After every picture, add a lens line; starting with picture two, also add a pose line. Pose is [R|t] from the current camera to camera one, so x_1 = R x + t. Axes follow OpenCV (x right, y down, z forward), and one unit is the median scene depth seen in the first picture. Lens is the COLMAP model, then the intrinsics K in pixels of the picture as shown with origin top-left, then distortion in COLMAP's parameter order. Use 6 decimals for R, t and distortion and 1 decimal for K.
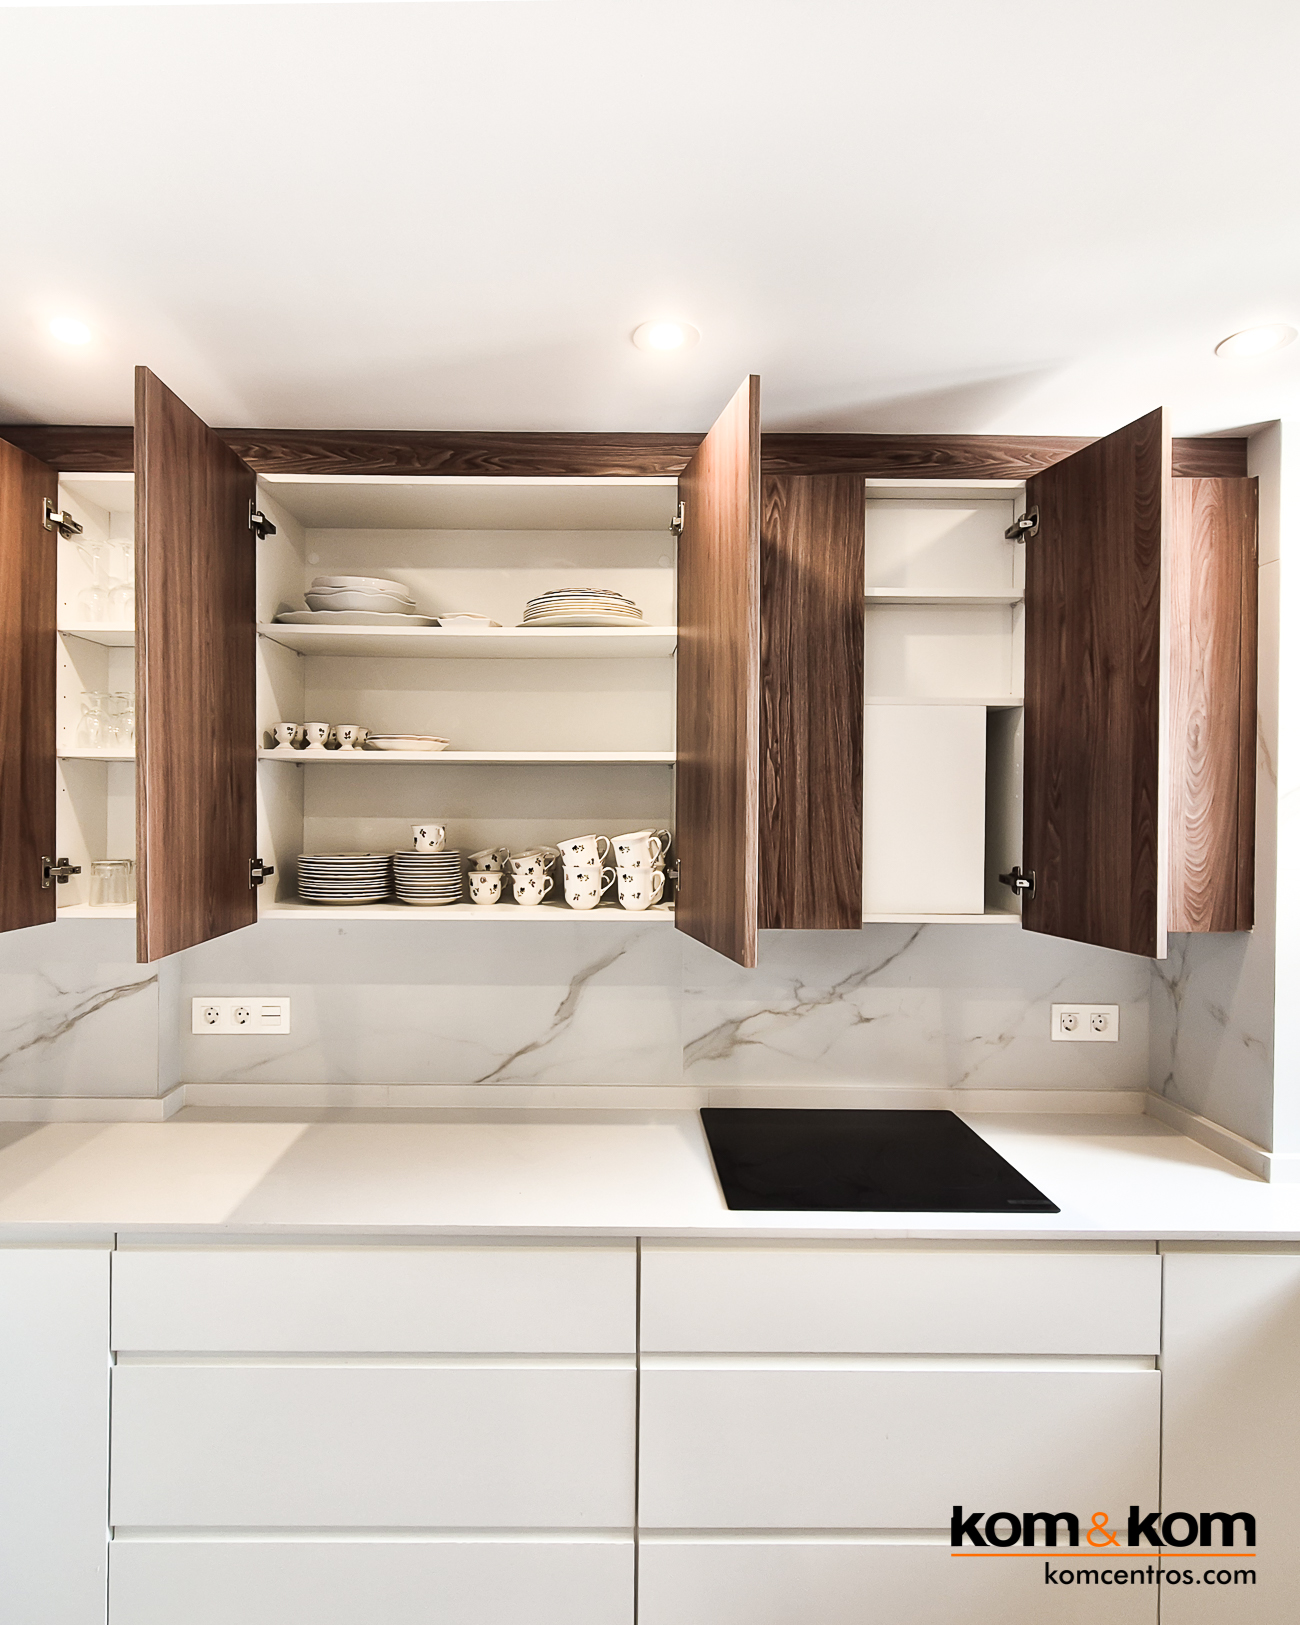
lens RADIAL K [[901.5, 0, 627.7], [0, 901.5, 812.2], [0, 0, 1]] dist [0.002650, -0.004320]
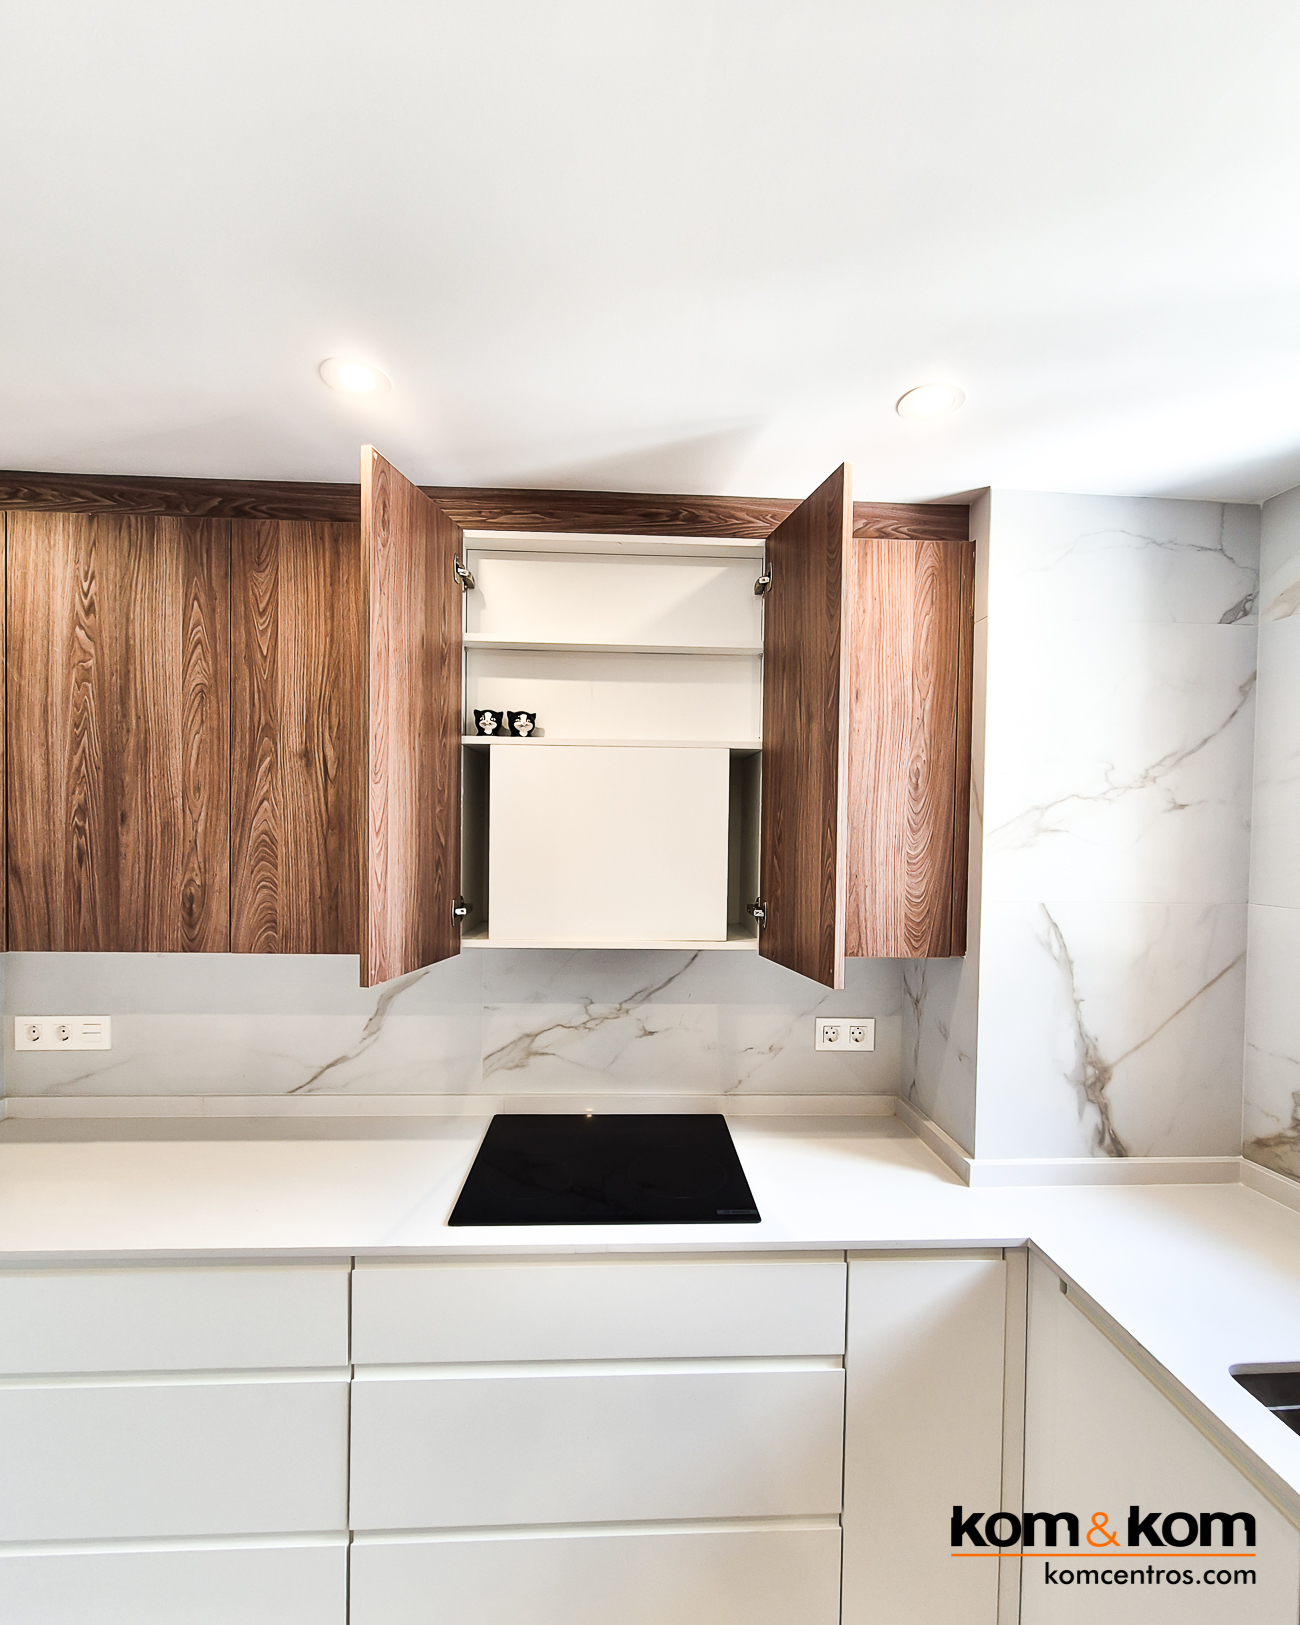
lens RADIAL K [[737.6, 0, 655.4], [0, 737.6, 850.2], [0, 0, 1]] dist [0.003620, -0.004375]
pose [[0.998942, 0.004559, 0.045756, 0.270996], [-0.005425, 0.999808, 0.018818, -0.012815], [-0.045661, -0.019047, 0.998775, 0.118004]]
